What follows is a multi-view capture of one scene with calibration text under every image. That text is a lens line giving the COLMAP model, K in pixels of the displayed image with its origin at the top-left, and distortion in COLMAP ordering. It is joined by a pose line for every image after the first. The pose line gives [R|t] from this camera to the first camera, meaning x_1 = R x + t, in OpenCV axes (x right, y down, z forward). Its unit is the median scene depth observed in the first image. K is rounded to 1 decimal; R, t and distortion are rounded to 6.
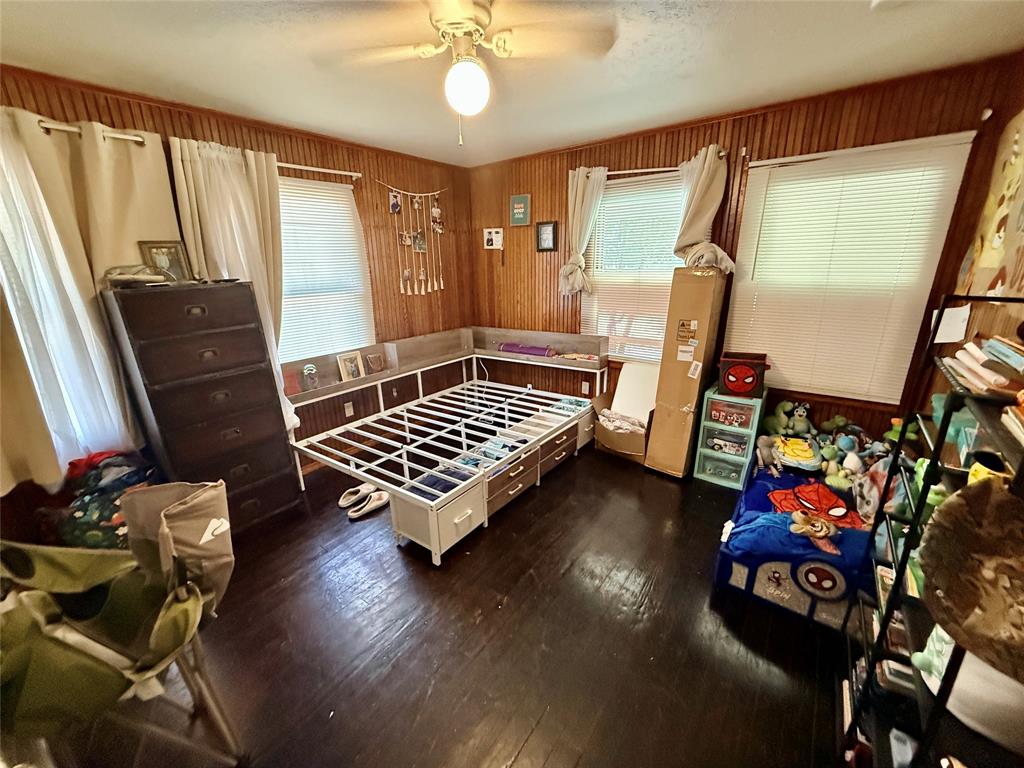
lens RADIAL K [[408.5, 0, 512.0], [0, 408.5, 384.0], [0, 0, 1]] dist [-0.001991, 0.000364]
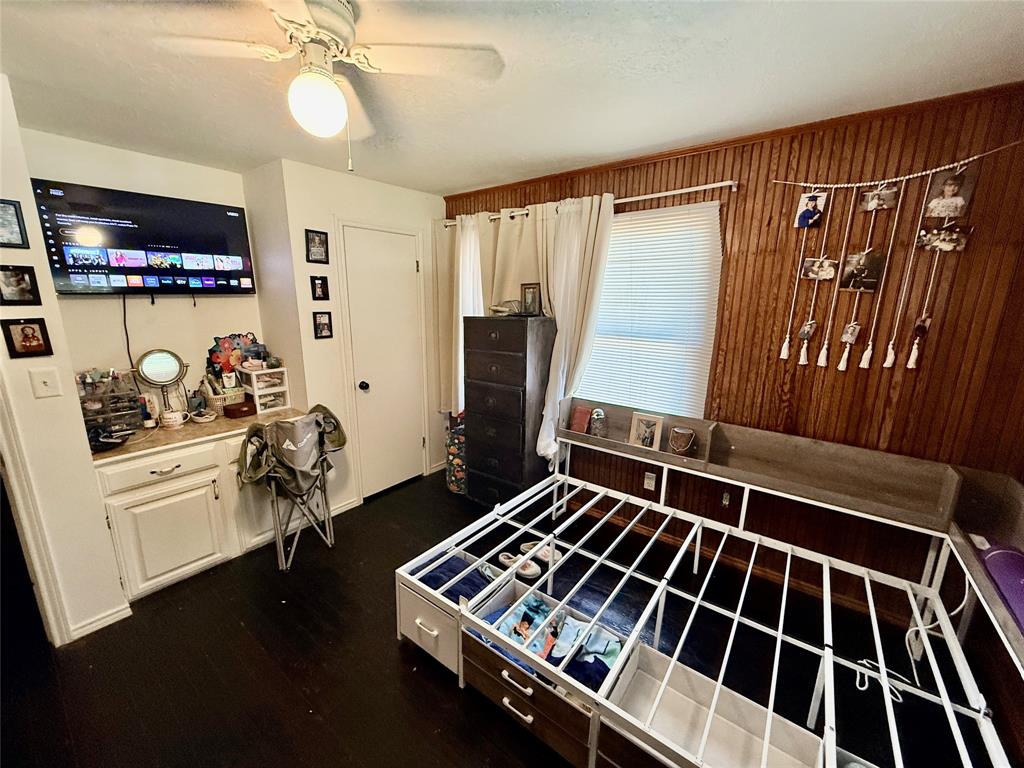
lens RADIAL K [[408.5, 0, 512.0], [0, 408.5, 384.0], [0, 0, 1]] dist [-0.001991, 0.000364]
pose [[-0.013703, 0.234639, -0.971986, 0.345287], [-0.298450, 0.926807, 0.227940, -0.218777], [0.954327, 0.293213, 0.057328, 0.635945]]
